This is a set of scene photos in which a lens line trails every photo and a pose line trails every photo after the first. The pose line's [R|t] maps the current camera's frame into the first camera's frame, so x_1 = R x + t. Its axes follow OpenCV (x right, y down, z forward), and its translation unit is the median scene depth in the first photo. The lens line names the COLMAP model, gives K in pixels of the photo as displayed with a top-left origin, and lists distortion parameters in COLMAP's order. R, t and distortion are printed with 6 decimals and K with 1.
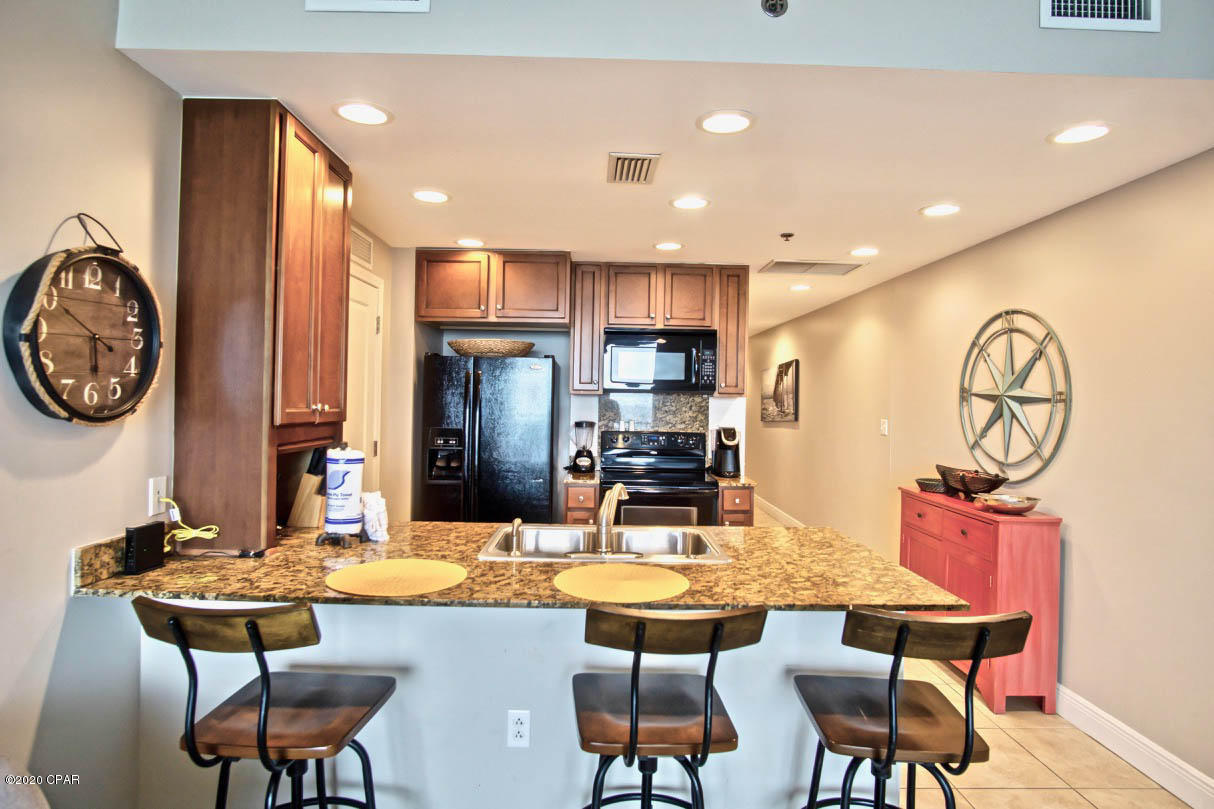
lens RADIAL K [[666.3, 0, 602.0], [0, 666.3, 406.1], [0, 0, 1]] dist [-0.002170, -0.001835]
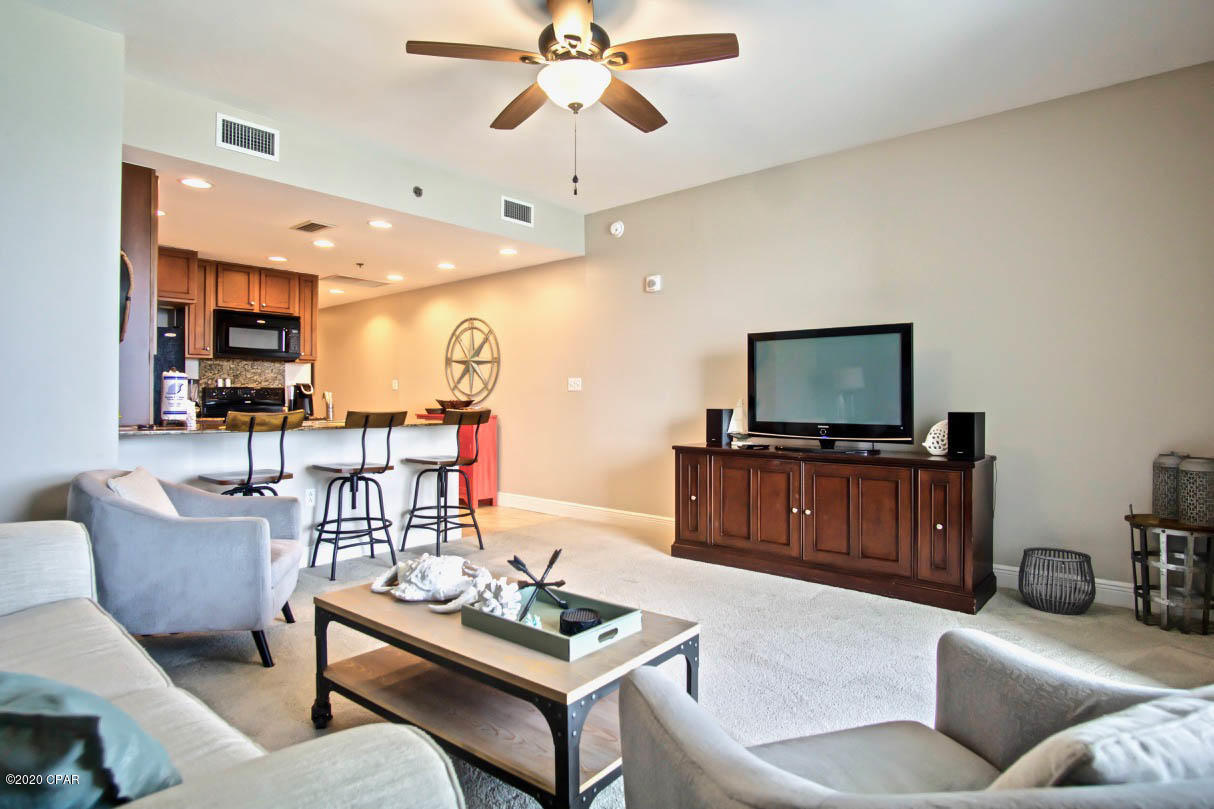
lens RADIAL K [[666.3, 0, 602.0], [0, 666.3, 406.1], [0, 0, 1]] dist [-0.002170, -0.001835]
pose [[0.670615, -0.025164, 0.741378, -0.627163], [0.021023, 0.999668, 0.014914, 0.100905], [-0.741507, 0.005585, 0.670922, -0.647197]]
